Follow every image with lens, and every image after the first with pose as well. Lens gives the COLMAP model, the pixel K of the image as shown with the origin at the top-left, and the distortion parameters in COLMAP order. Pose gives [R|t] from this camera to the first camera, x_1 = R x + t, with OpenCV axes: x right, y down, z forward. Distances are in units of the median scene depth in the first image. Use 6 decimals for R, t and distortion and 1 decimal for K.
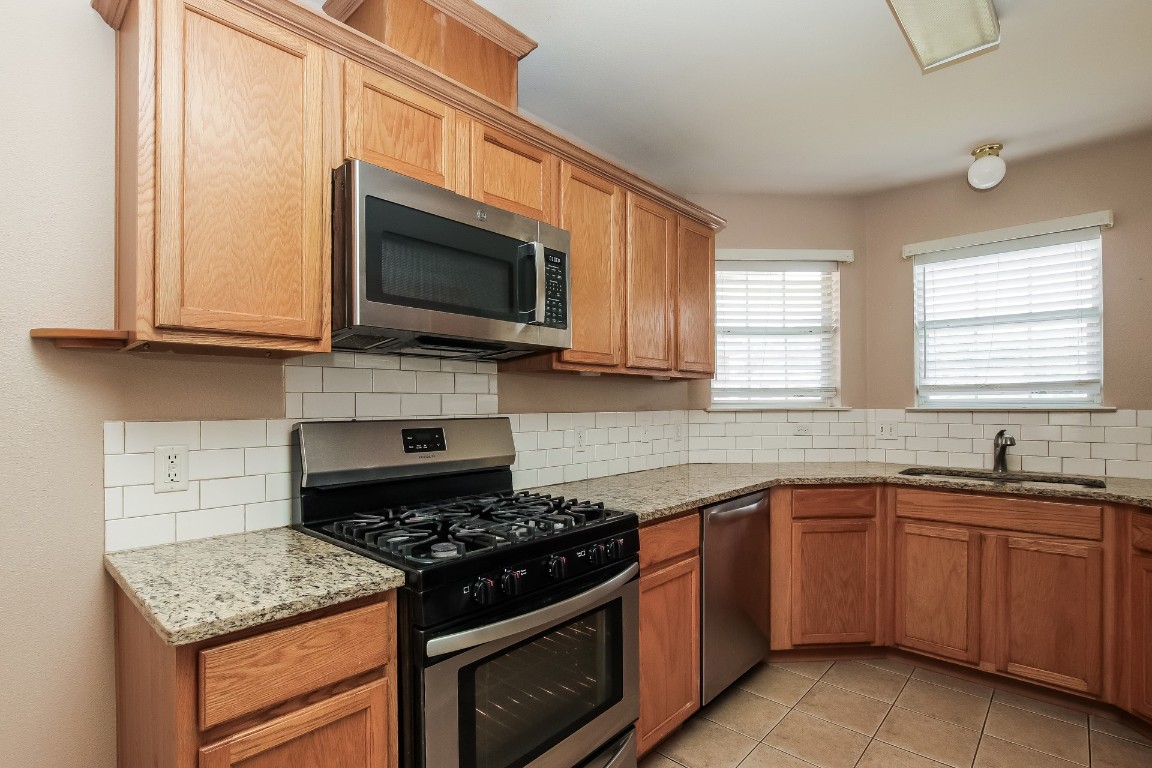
lens RADIAL K [[545.8, 0, 580.7], [0, 545.8, 396.2], [0, 0, 1]] dist [-0.016910, 0.000878]
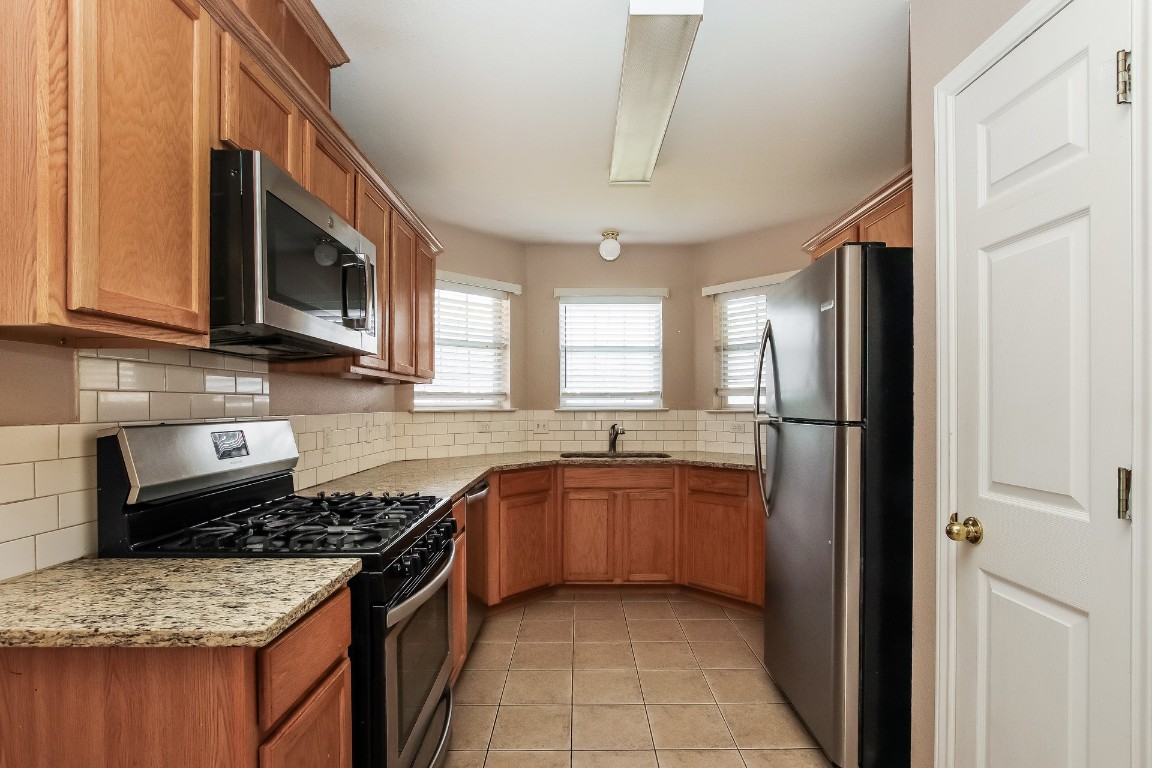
lens RADIAL K [[545.8, 0, 580.7], [0, 545.8, 396.2], [0, 0, 1]] dist [-0.016910, 0.000878]
pose [[0.737546, 0.014317, 0.675145, -0.355916], [-0.011657, 0.999896, -0.008469, -0.000153], [-0.675196, -0.001624, 0.737637, -0.052991]]
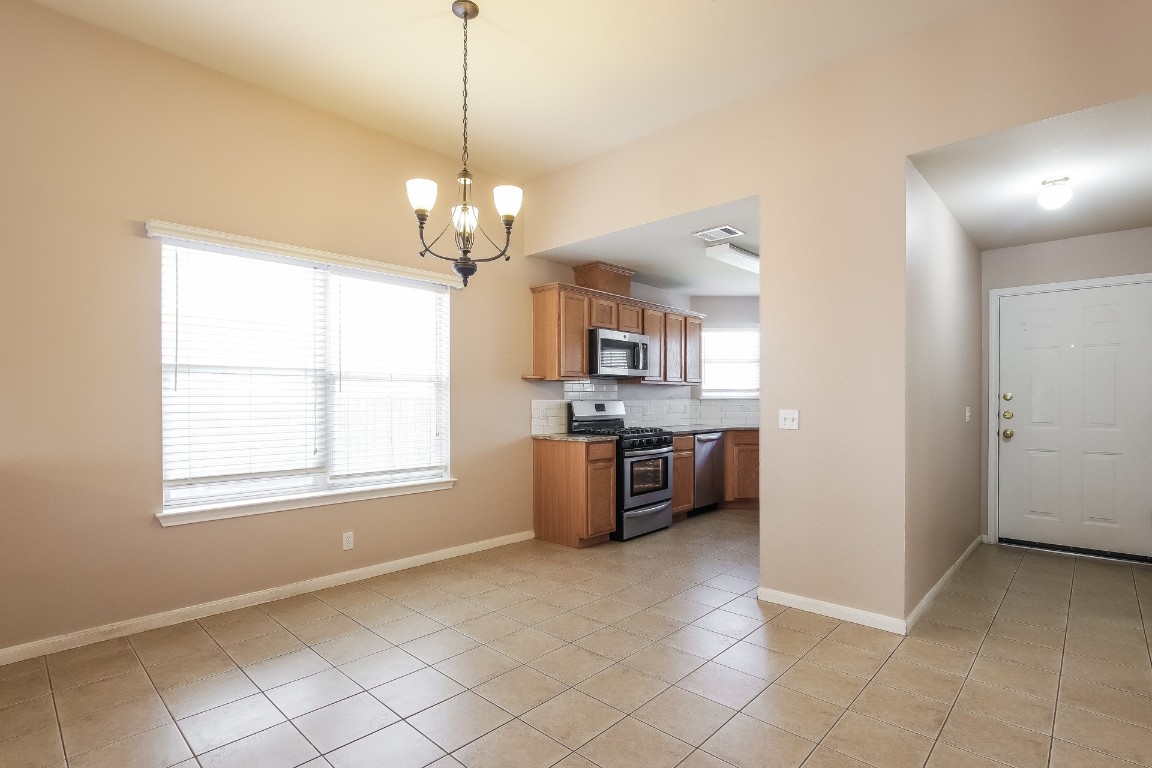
lens RADIAL K [[545.6, 0, 579.8], [0, 545.6, 388.1], [0, 0, 1]] dist [-0.015330, 0.001857]
pose [[0.999805, 0.003154, -0.019488, -0.257657], [-0.003244, 0.999984, -0.004604, -0.008738], [0.019473, 0.004667, 0.999799, -1.496195]]
